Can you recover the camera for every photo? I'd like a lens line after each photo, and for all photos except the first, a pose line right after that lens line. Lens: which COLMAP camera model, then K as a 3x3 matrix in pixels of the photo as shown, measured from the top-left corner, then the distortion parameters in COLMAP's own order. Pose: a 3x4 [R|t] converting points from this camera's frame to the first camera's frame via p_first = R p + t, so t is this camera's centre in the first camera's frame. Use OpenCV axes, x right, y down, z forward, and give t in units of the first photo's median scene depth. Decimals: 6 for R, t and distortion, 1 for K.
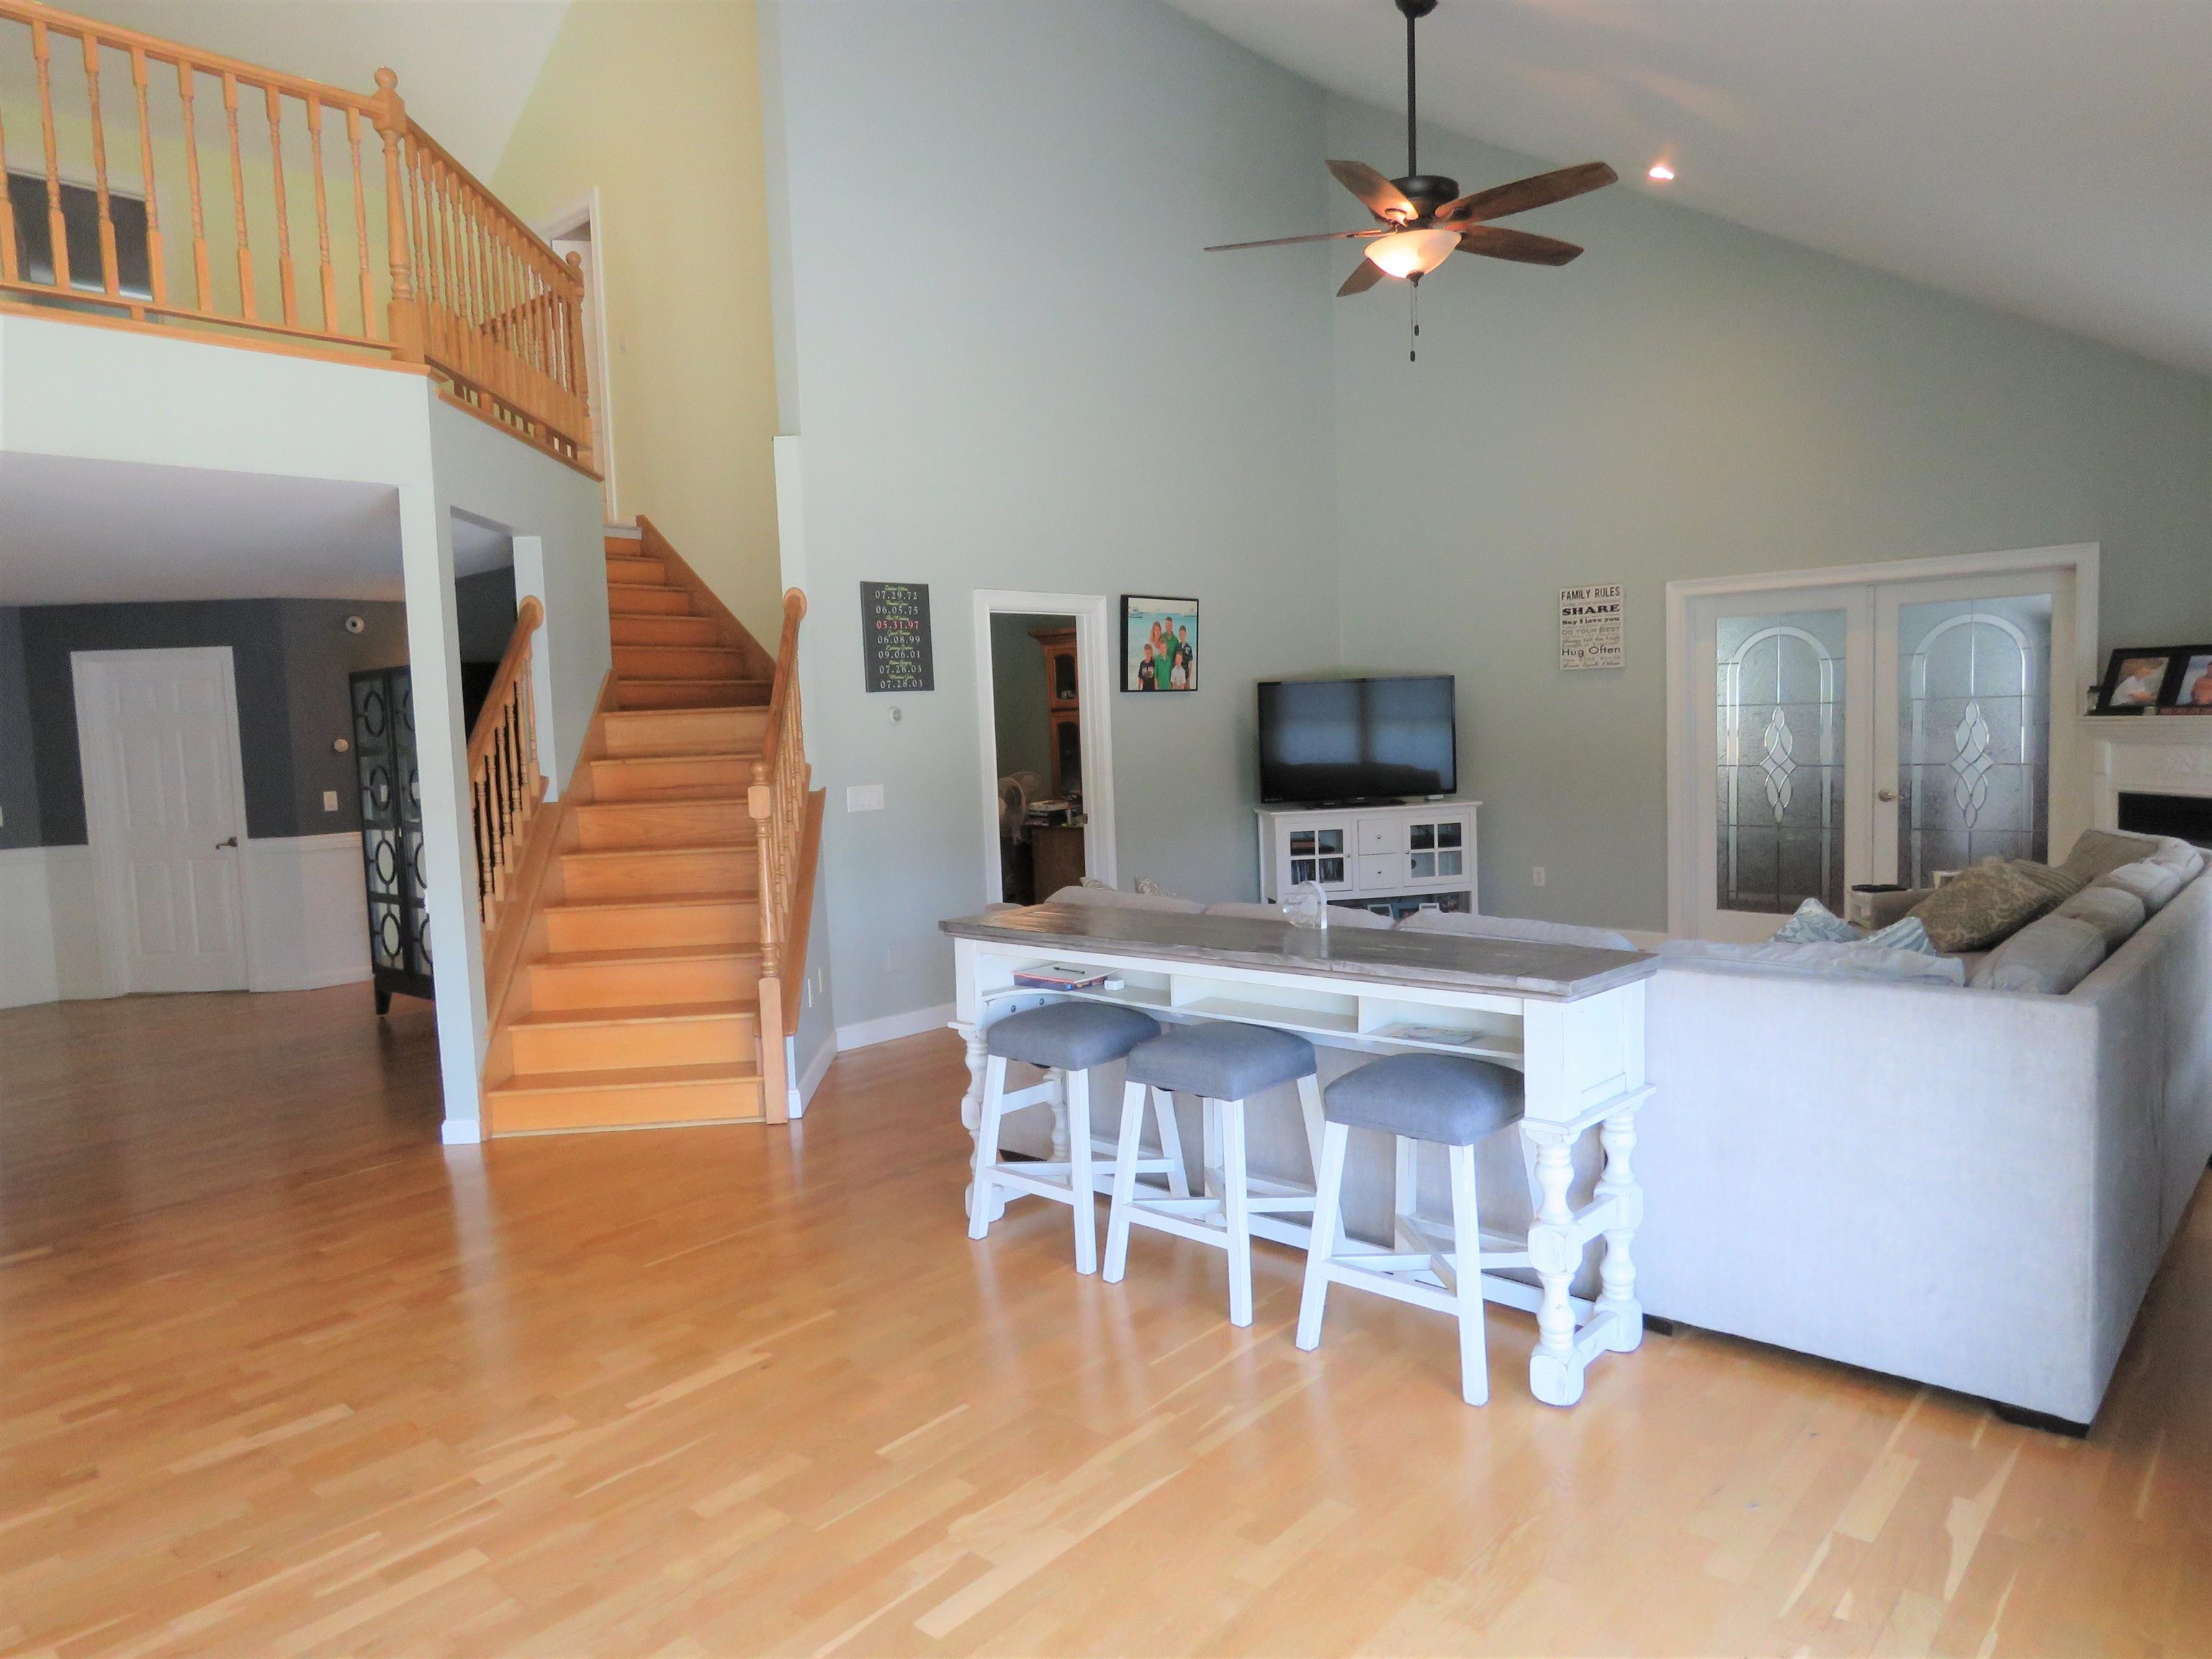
lens RADIAL K [[1417.4, 0, 1110.1], [0, 1417.4, 832.4], [0, 0, 1]] dist [-0.004817, 0.002552]
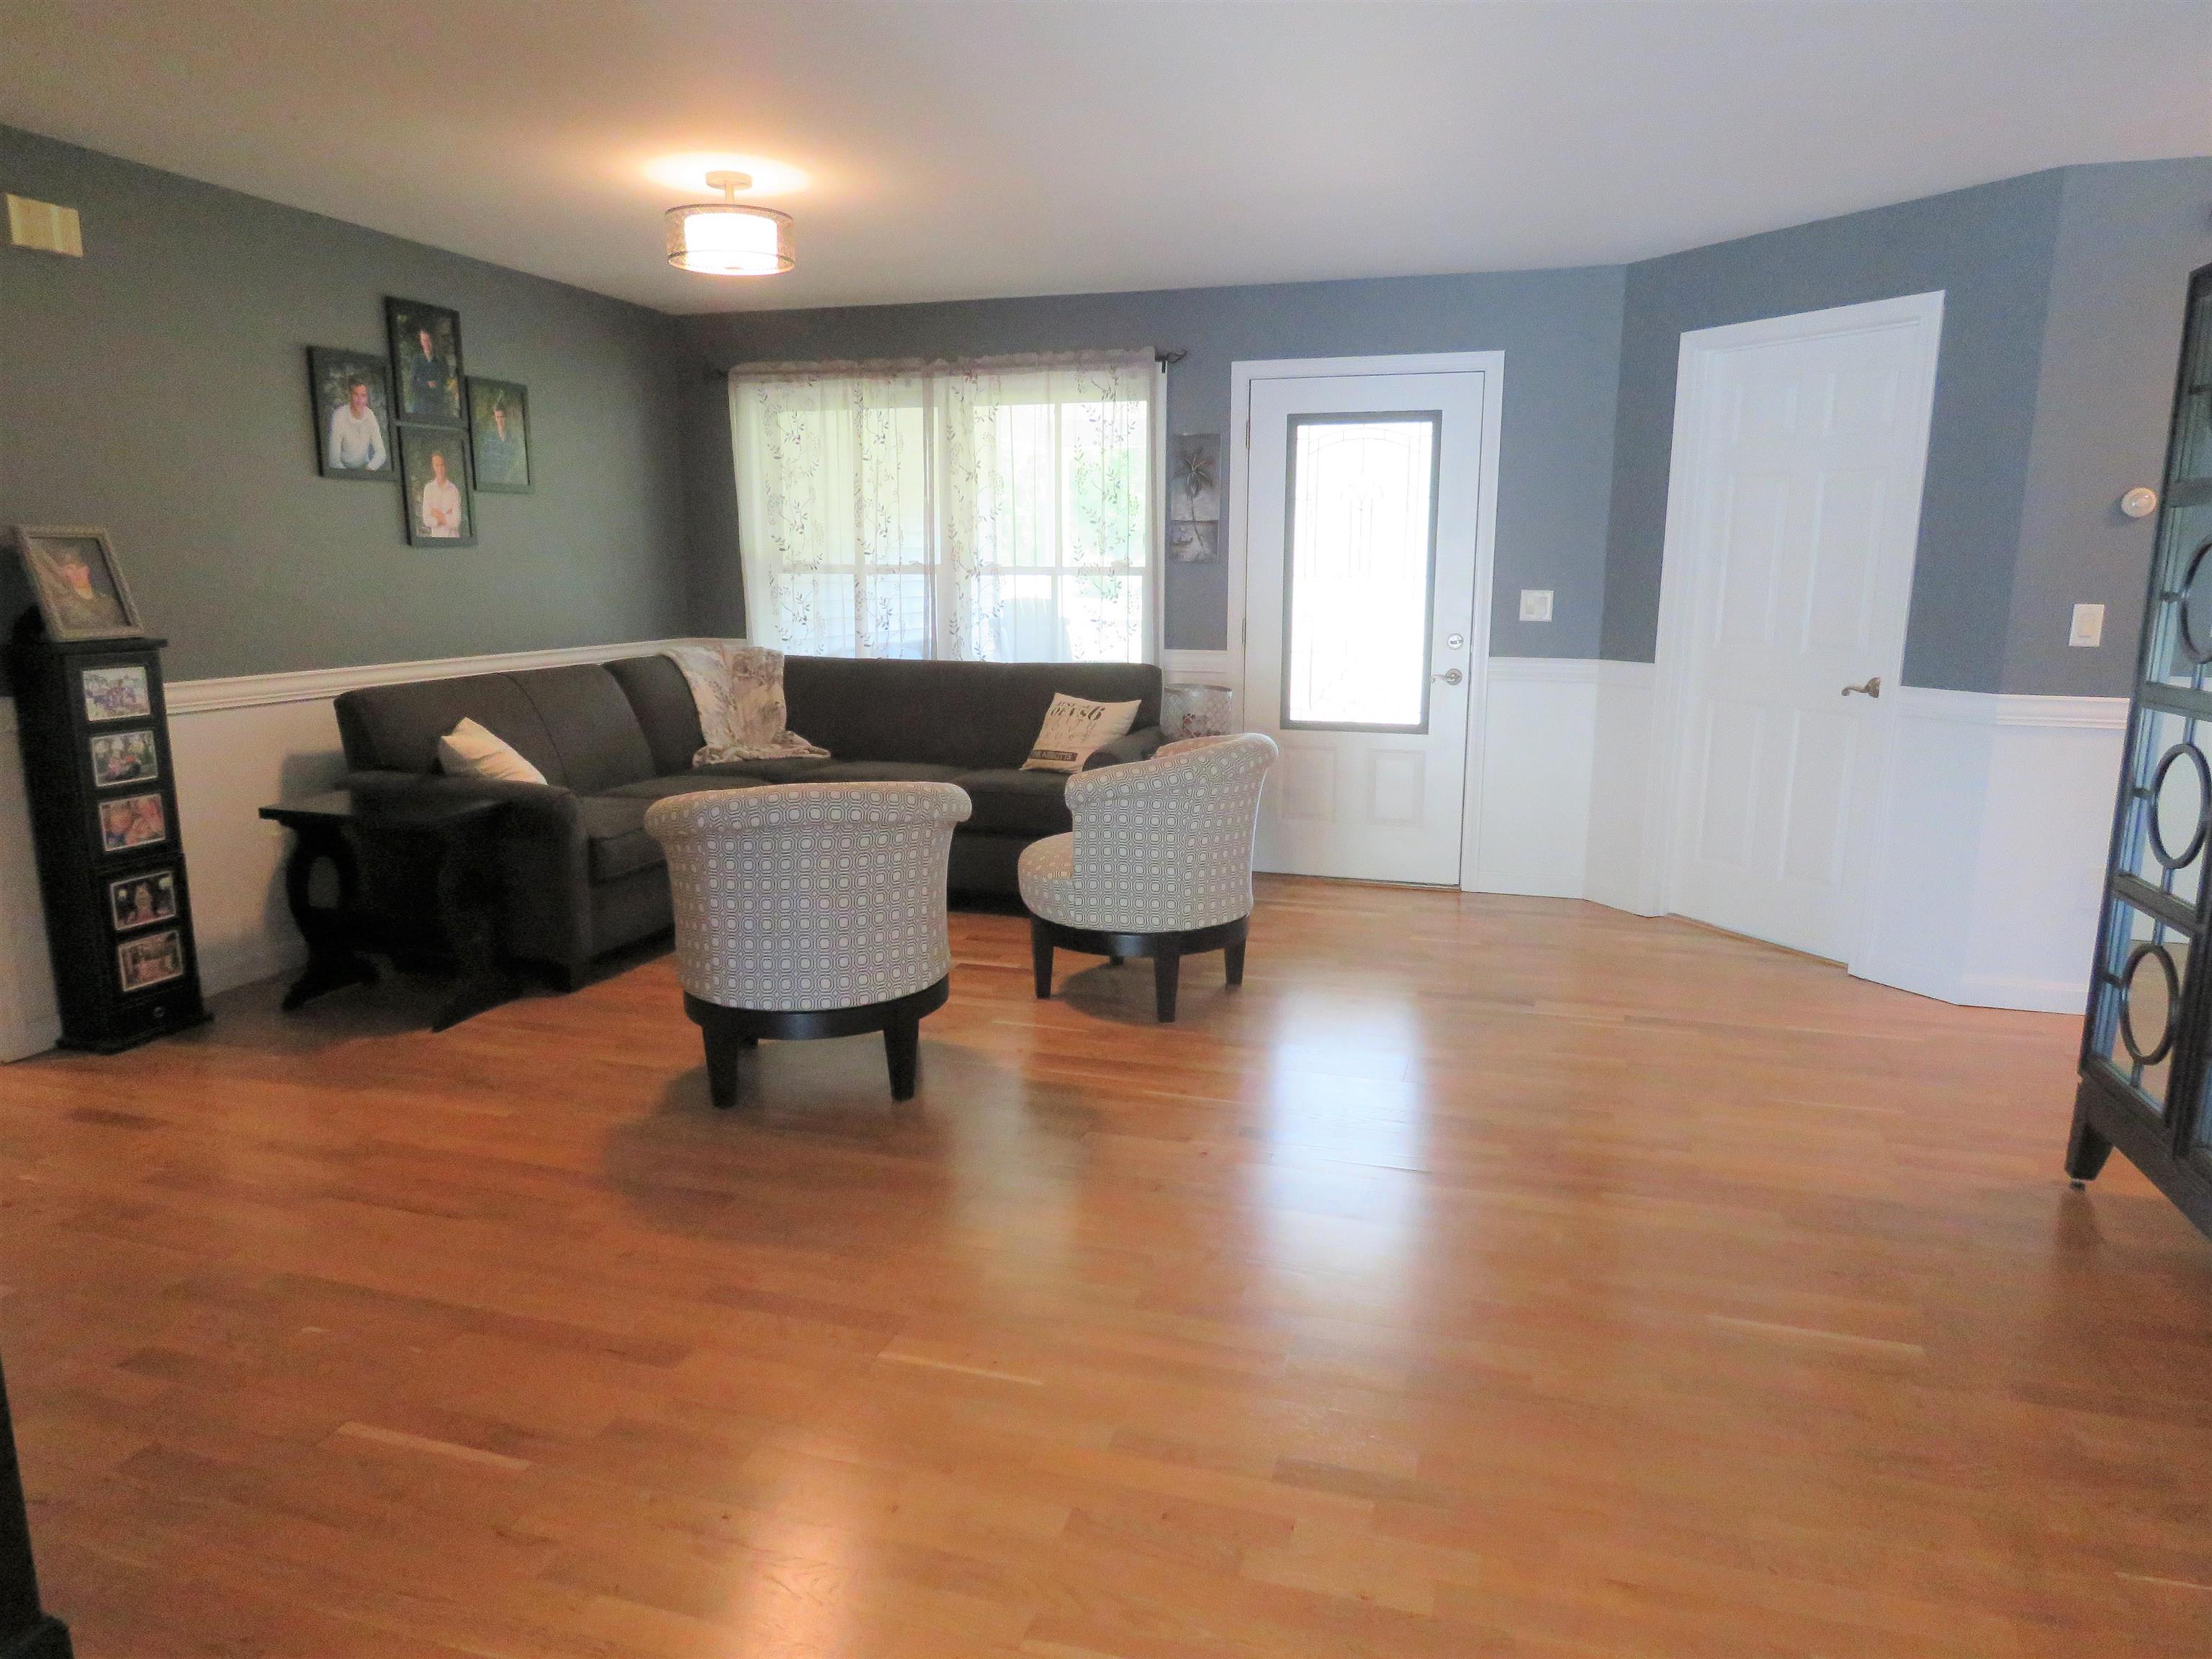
lens RADIAL K [[1417.4, 0, 1109.4], [0, 1417.4, 831.3], [0, 0, 1]] dist [-0.004817, 0.002552]
pose [[0.422185, 0.211162, -0.881573, -0.273305], [-0.092743, 0.977450, 0.189712, -0.014674], [0.901753, 0.001665, 0.432249, 0.531356]]
